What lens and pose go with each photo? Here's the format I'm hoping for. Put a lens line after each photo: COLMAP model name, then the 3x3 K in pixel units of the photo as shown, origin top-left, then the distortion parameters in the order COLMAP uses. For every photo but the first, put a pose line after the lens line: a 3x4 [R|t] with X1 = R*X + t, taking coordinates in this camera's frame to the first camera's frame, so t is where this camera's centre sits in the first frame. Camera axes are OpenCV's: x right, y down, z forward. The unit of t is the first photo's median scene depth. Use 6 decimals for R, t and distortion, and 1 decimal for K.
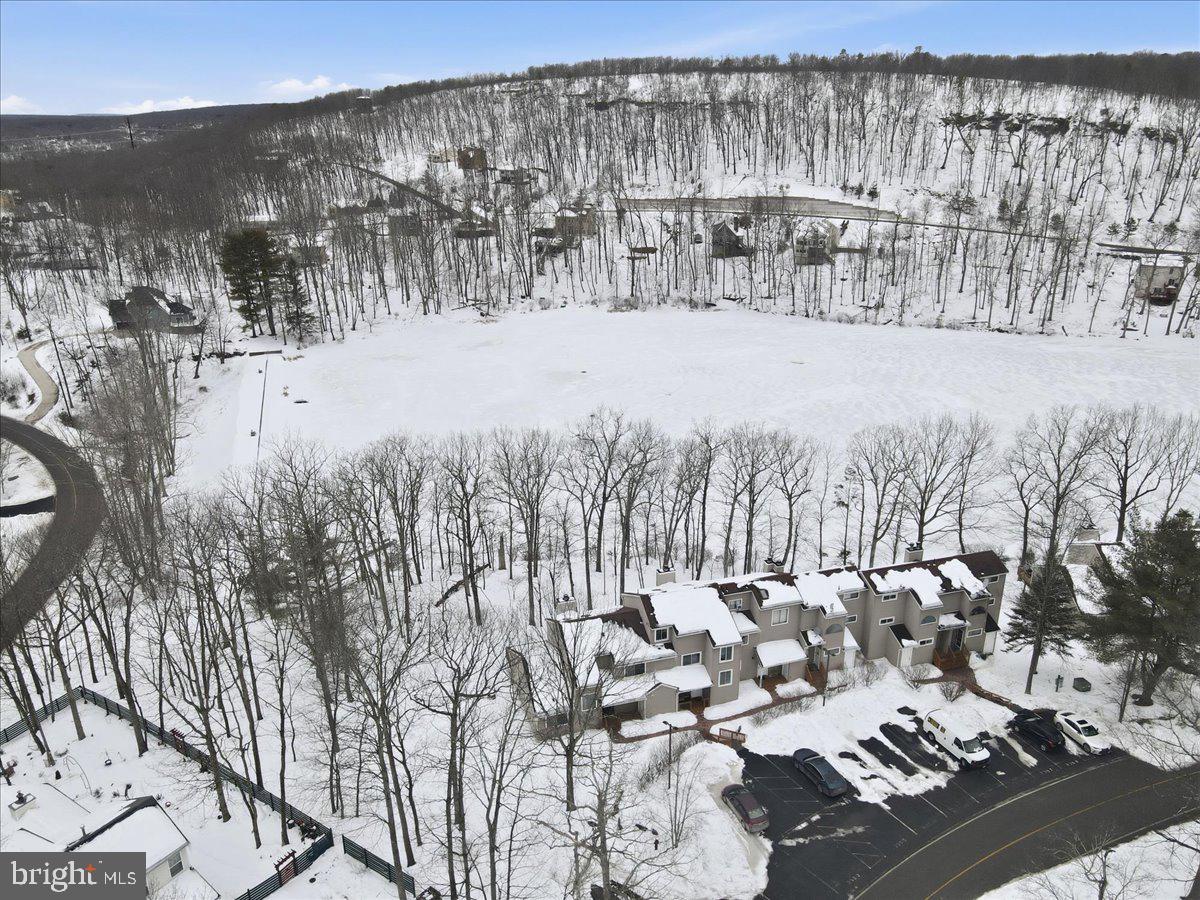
lens RADIAL K [[879.7, 0, 600.0], [0, 879.7, 450.0], [0, 0, 1]] dist [0.001837, 0.031798]
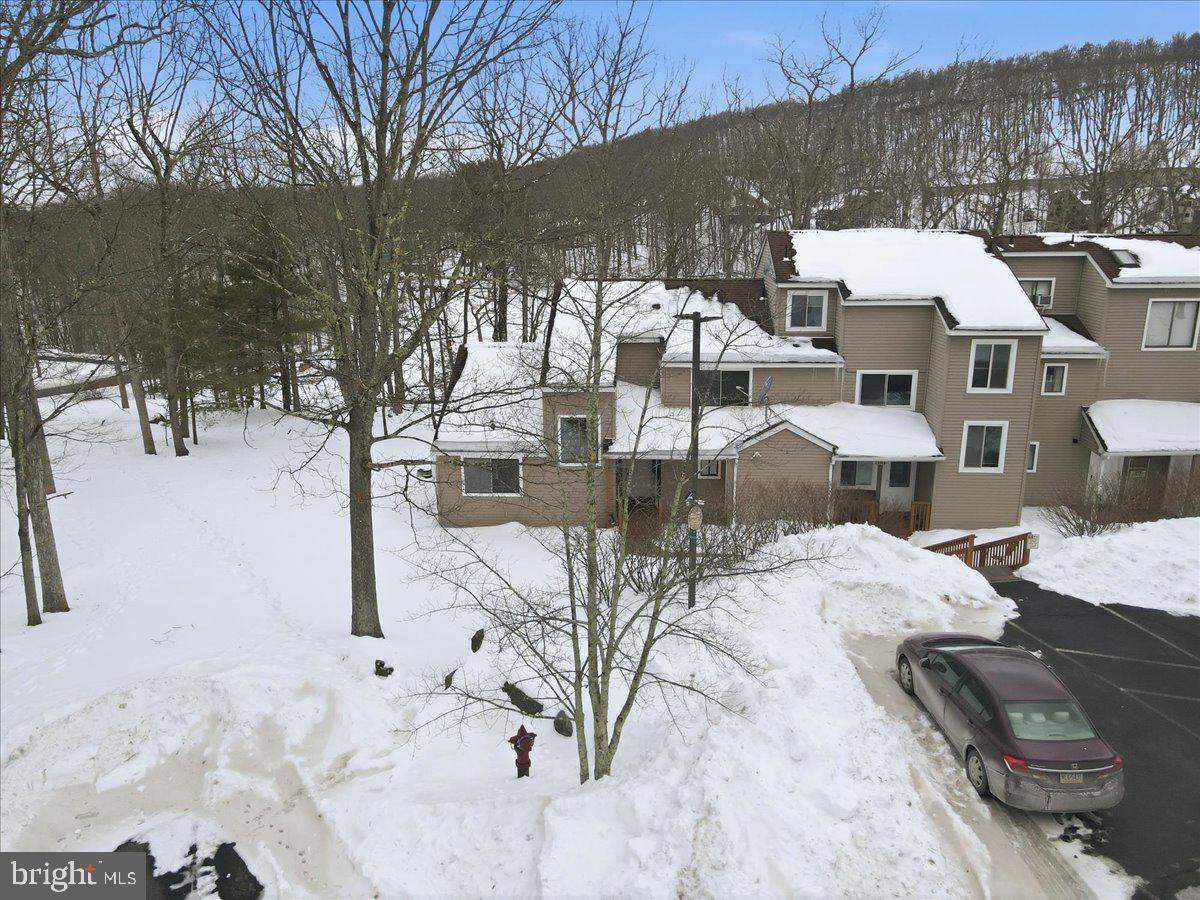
lens RADIAL K [[879.7, 0, 600.0], [0, 879.7, 450.0], [0, 0, 1]] dist [0.001837, 0.031798]
pose [[0.940574, 0.086969, -0.328264, 0.115681], [-0.117698, 0.990221, -0.074894, 0.308143], [0.318540, 0.109079, 0.941612, 0.630351]]
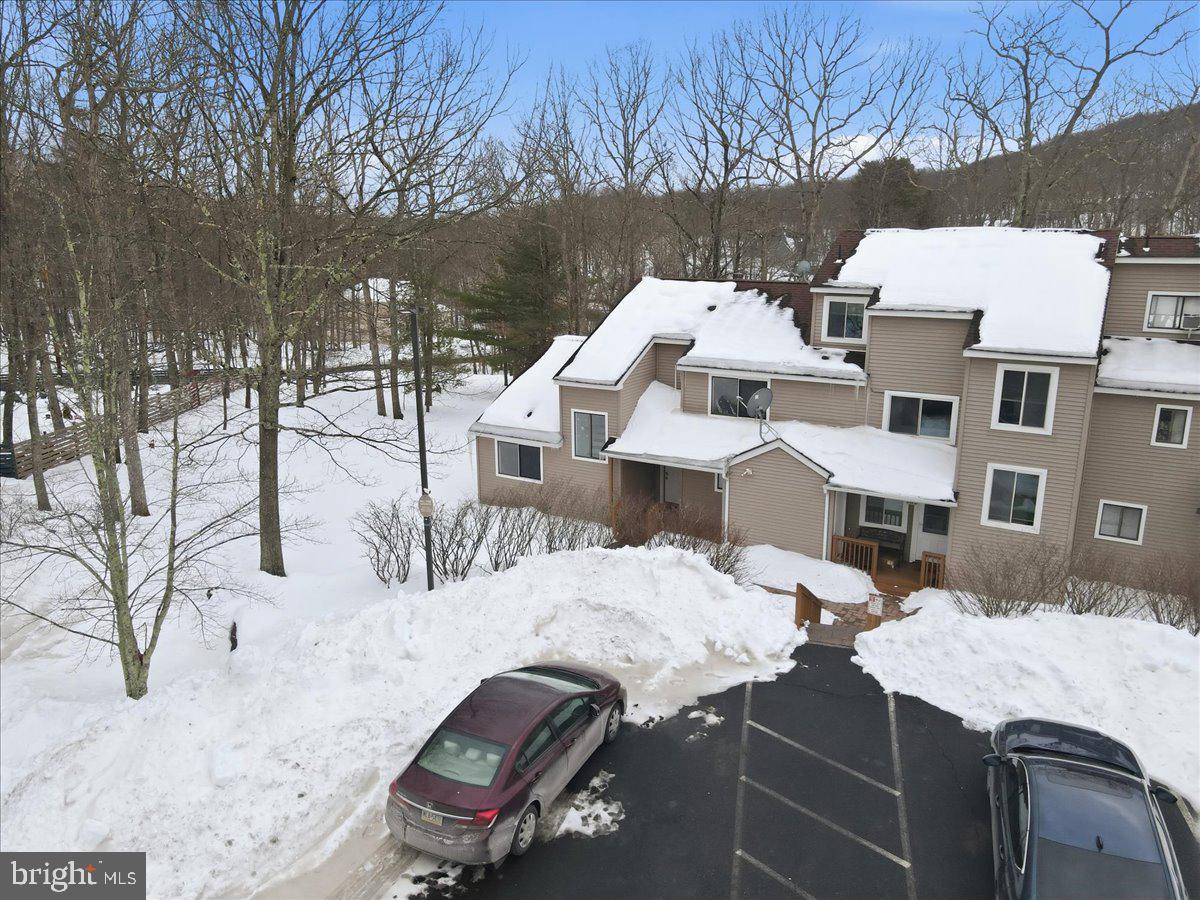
lens RADIAL K [[879.7, 0, 600.0], [0, 879.7, 450.0], [0, 0, 1]] dist [0.001837, 0.031798]
pose [[0.678002, 0.185404, -0.711293, 0.252581], [-0.254938, 0.966915, 0.009028, 0.278998], [0.689434, 0.175215, 0.702837, 0.716860]]
